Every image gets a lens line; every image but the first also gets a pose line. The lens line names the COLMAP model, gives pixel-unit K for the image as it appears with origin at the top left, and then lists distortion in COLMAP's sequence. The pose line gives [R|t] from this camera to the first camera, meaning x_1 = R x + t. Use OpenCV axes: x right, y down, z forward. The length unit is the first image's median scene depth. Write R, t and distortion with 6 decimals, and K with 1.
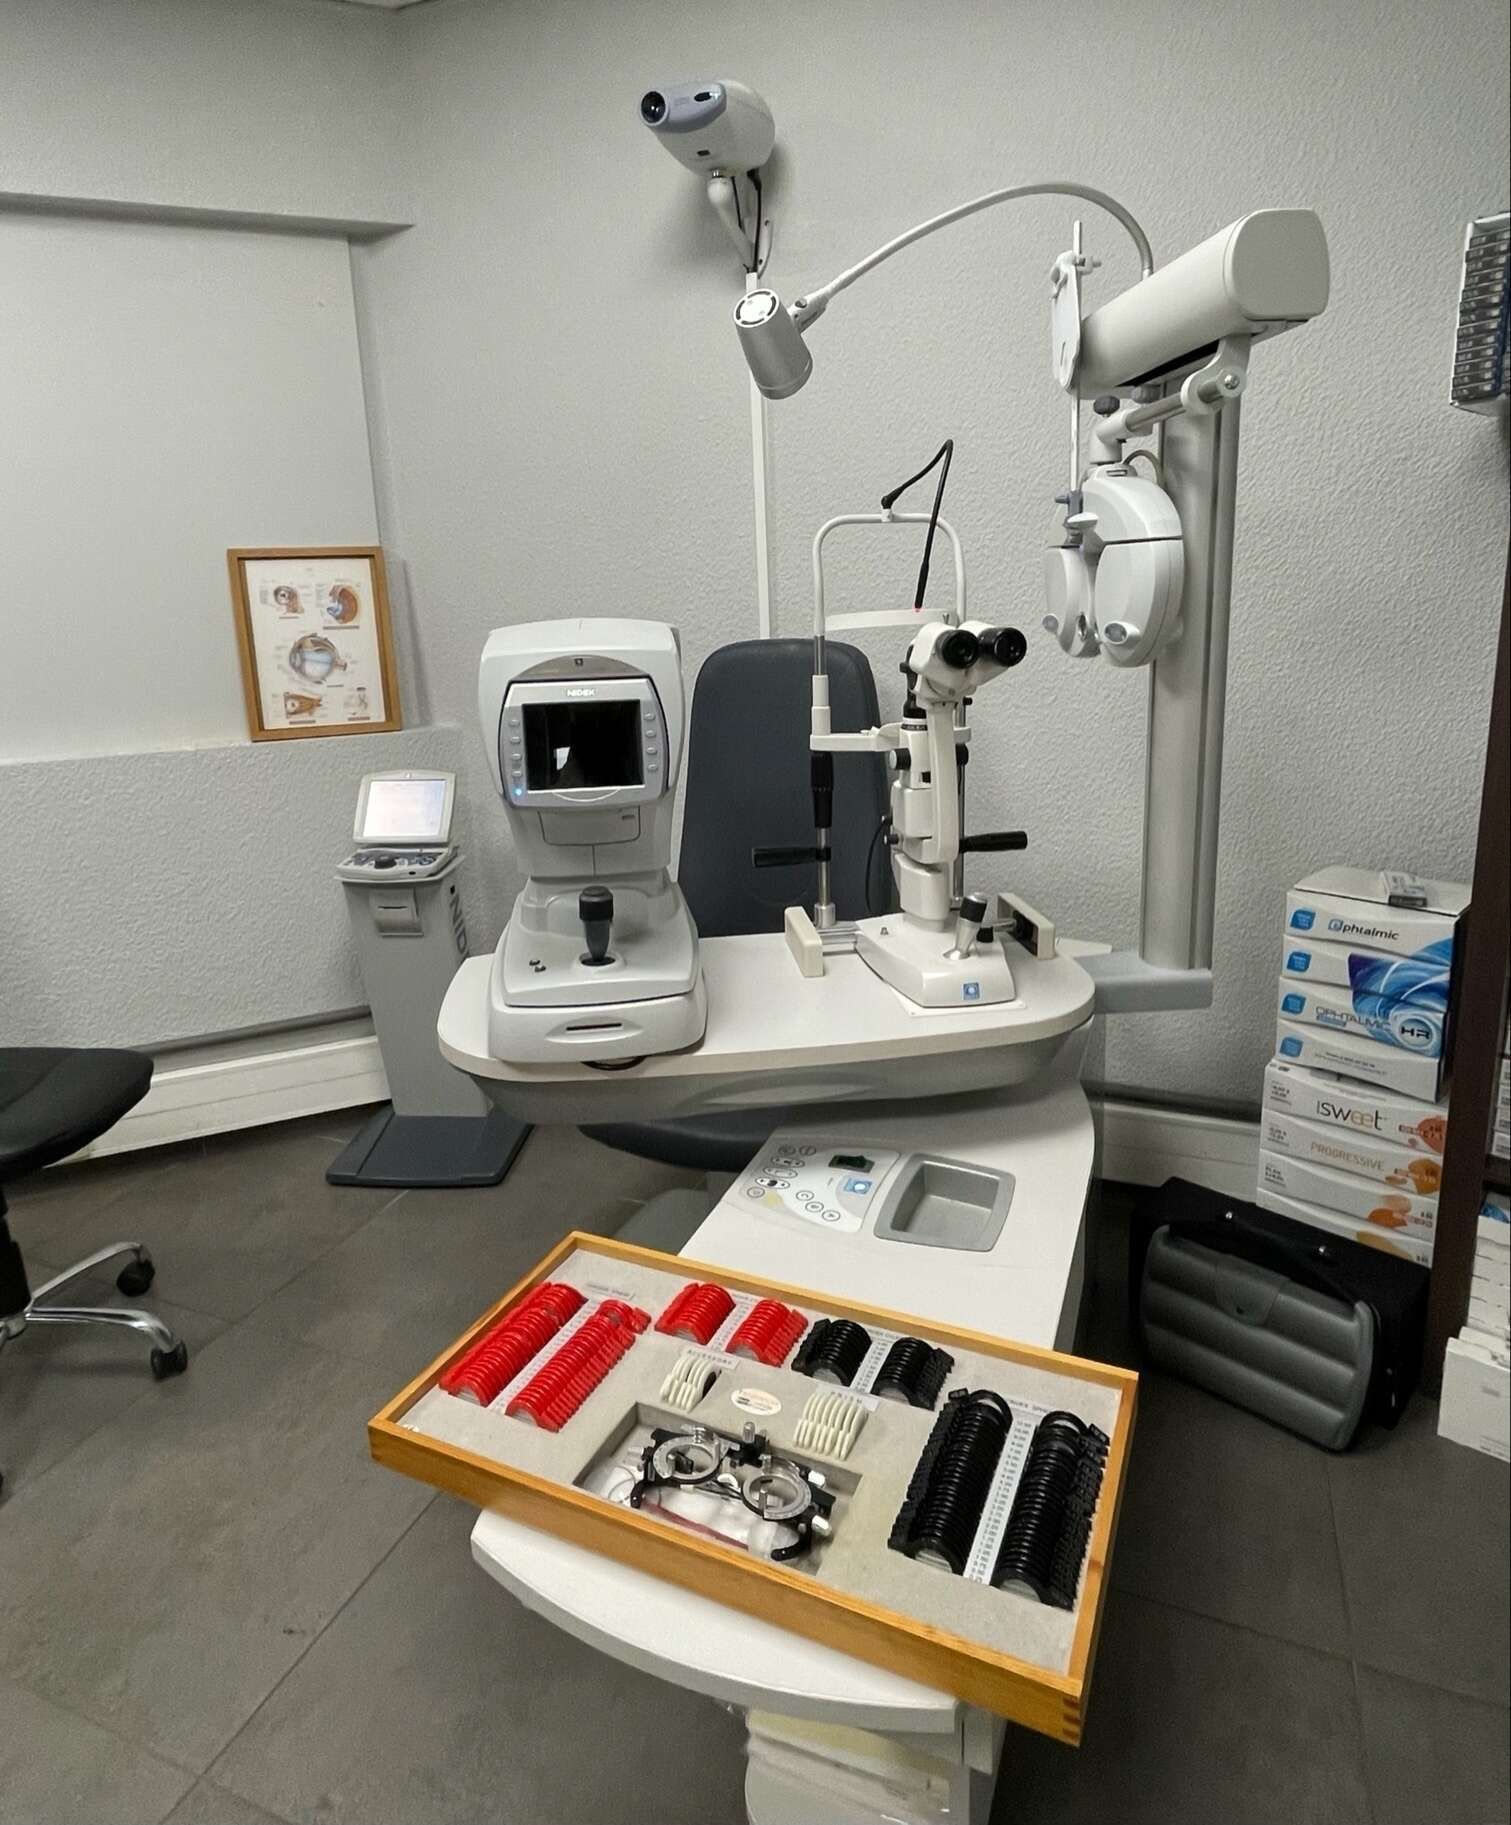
lens RADIAL K [[1096.2, 0, 753.8], [0, 1096.2, 828.7], [0, 0, 1]] dist [0.001724, 0.000183]
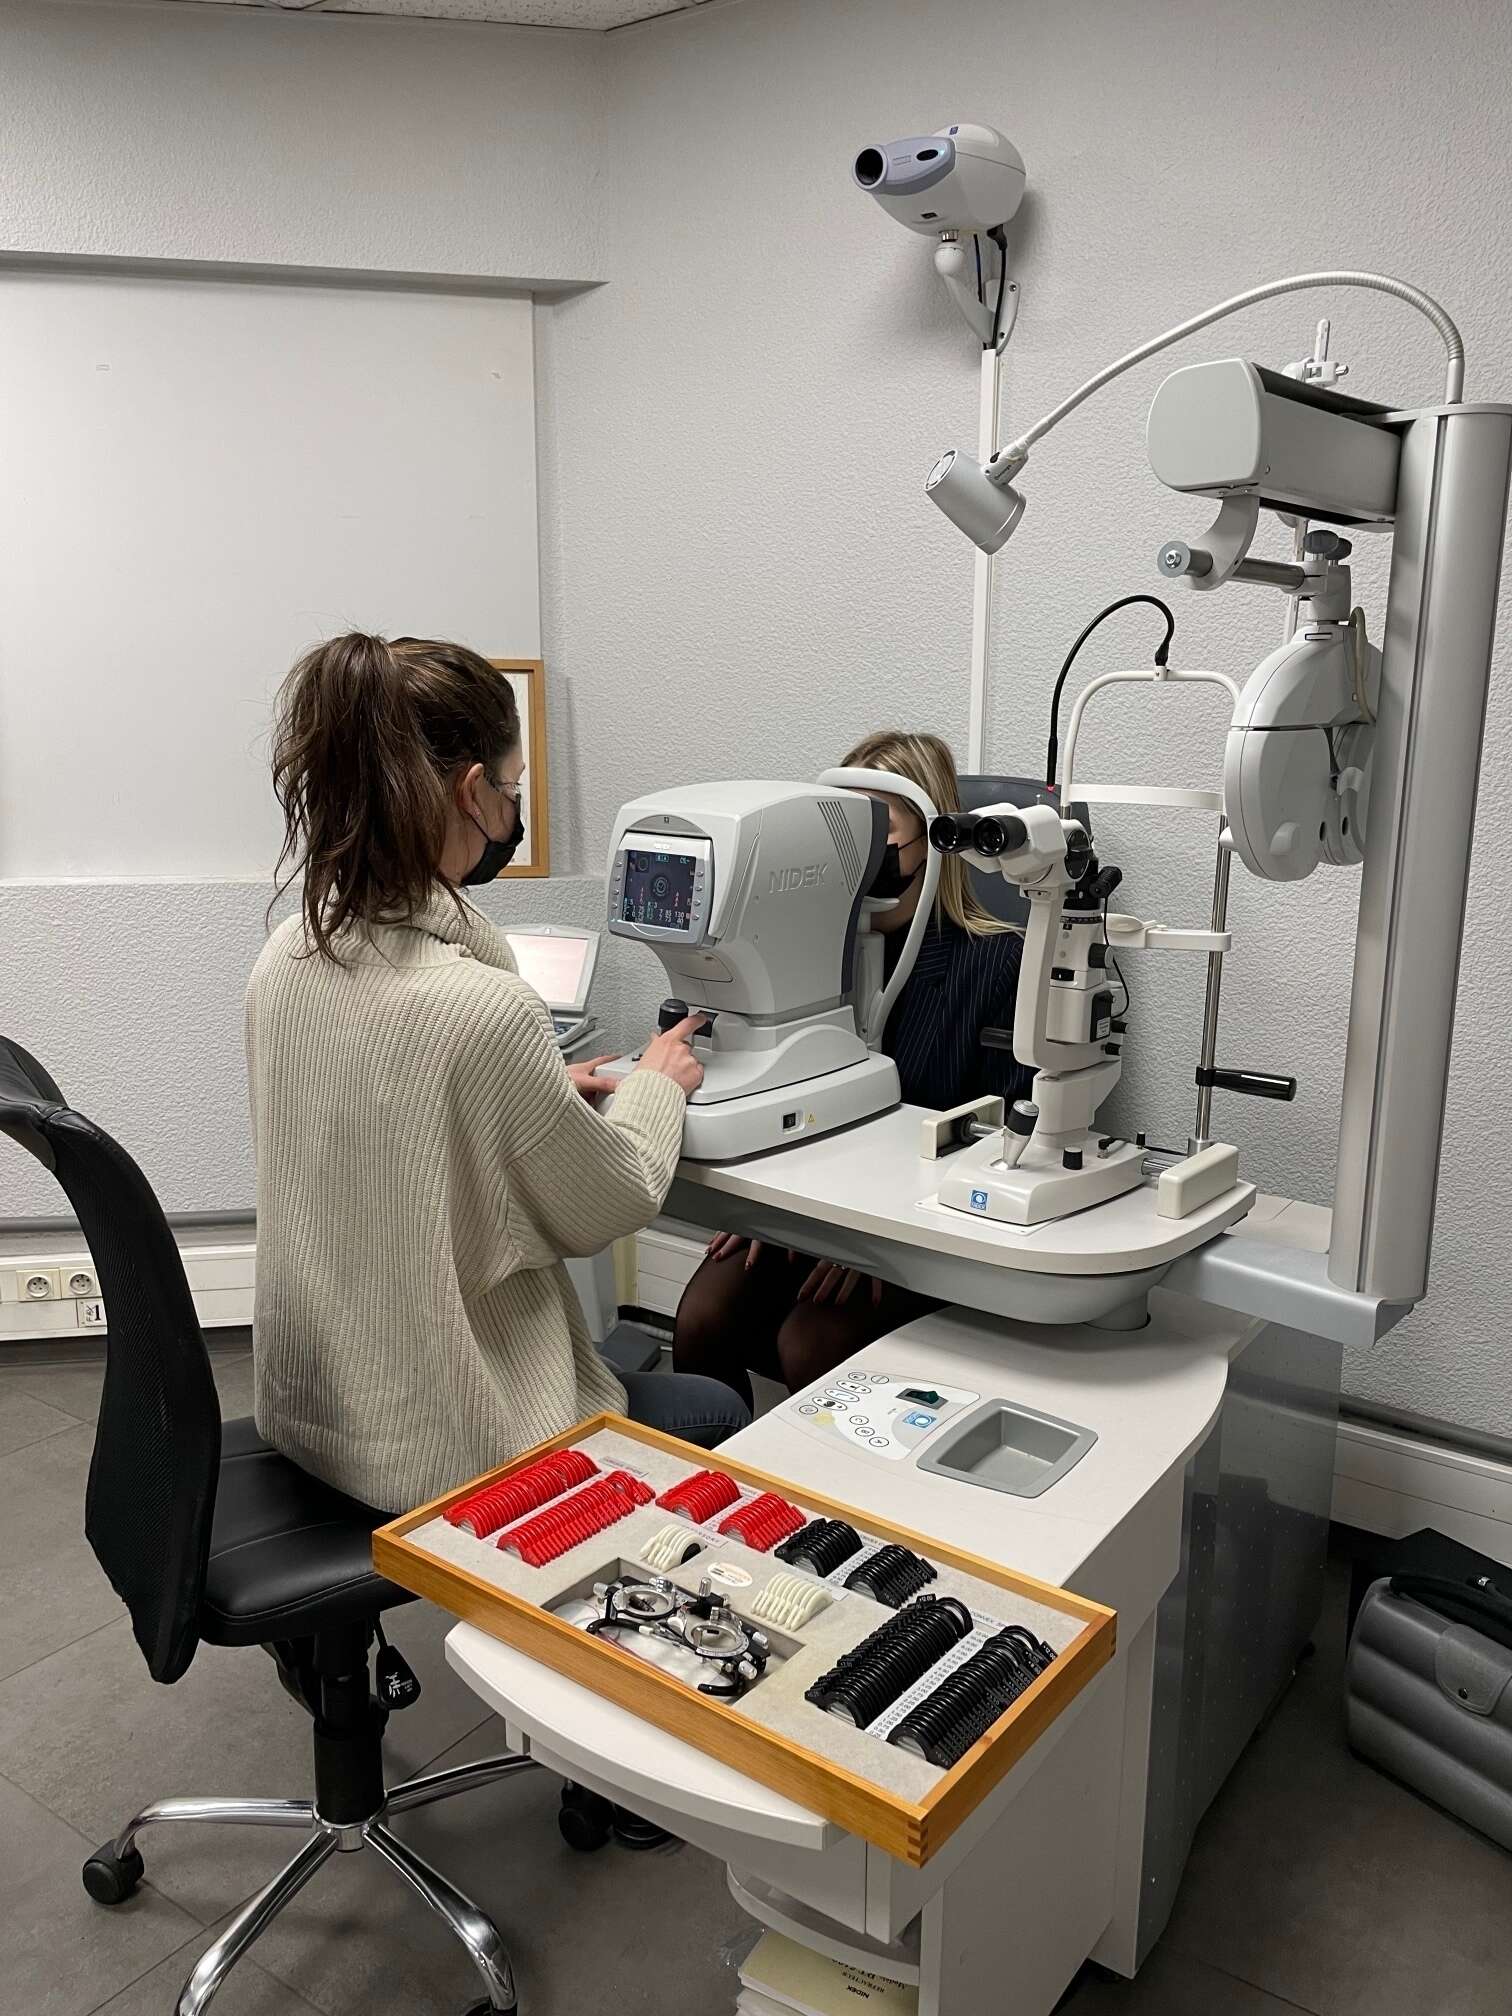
lens RADIAL K [[1546.5, 0, 756.0], [0, 1546.5, 1008.0], [0, 0, 1]] dist [0.117498, -0.106051]
pose [[0.974716, 0.085840, -0.206299, 0.242742], [-0.087829, 0.996135, -0.000488, -0.005274], [0.205460, 0.018595, 0.978489, -0.376006]]
